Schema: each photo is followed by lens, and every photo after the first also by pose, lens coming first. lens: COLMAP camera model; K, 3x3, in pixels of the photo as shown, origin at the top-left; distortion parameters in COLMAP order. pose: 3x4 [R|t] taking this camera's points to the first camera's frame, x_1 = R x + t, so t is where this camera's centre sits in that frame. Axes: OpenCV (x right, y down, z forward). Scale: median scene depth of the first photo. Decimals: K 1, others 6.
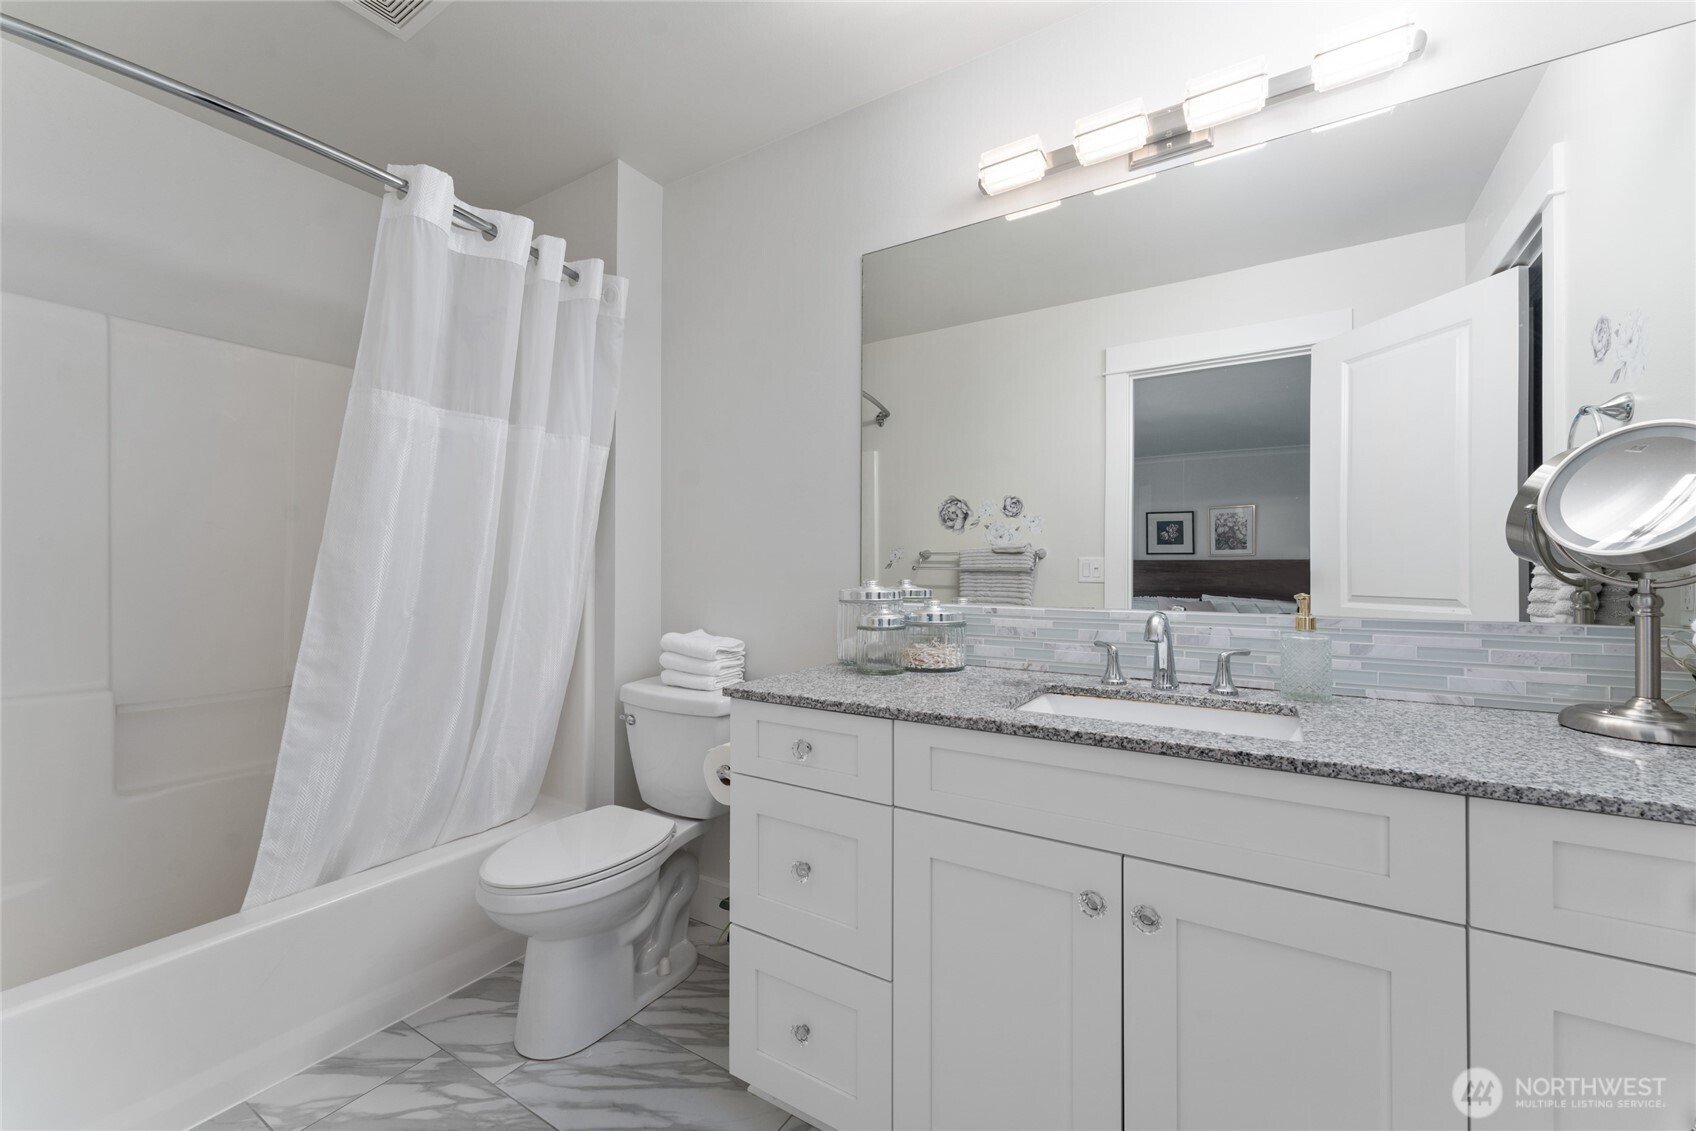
lens RADIAL K [[676.1, 0, 848.5], [0, 676.1, 574.0], [0, 0, 1]] dist [0.000365, -0.000075]
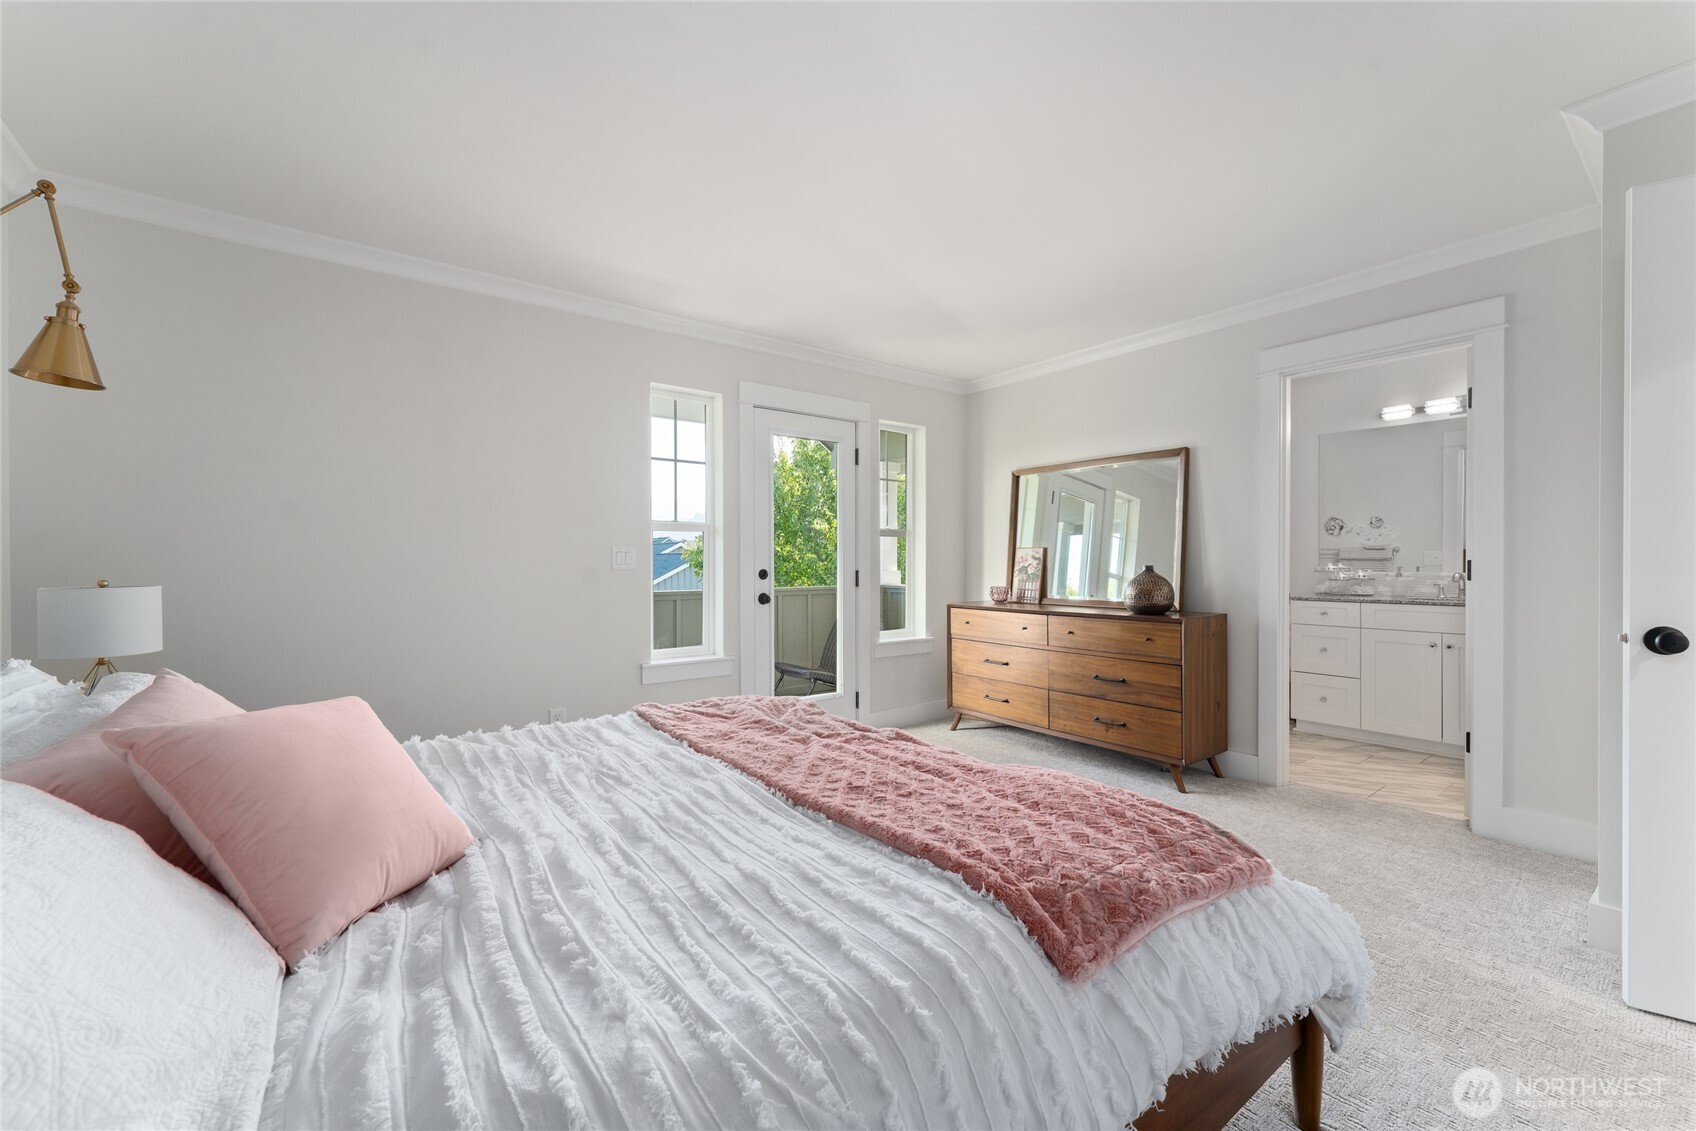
lens RADIAL K [[676.1, 0, 848.5], [0, 676.1, 574.0], [0, 0, 1]] dist [0.000365, -0.000075]
pose [[0.933248, -0.002157, -0.359227, -0.432516], [0.007421, 0.999884, 0.013276, 0.000911], [0.359157, -0.015055, 0.933156, -1.204860]]
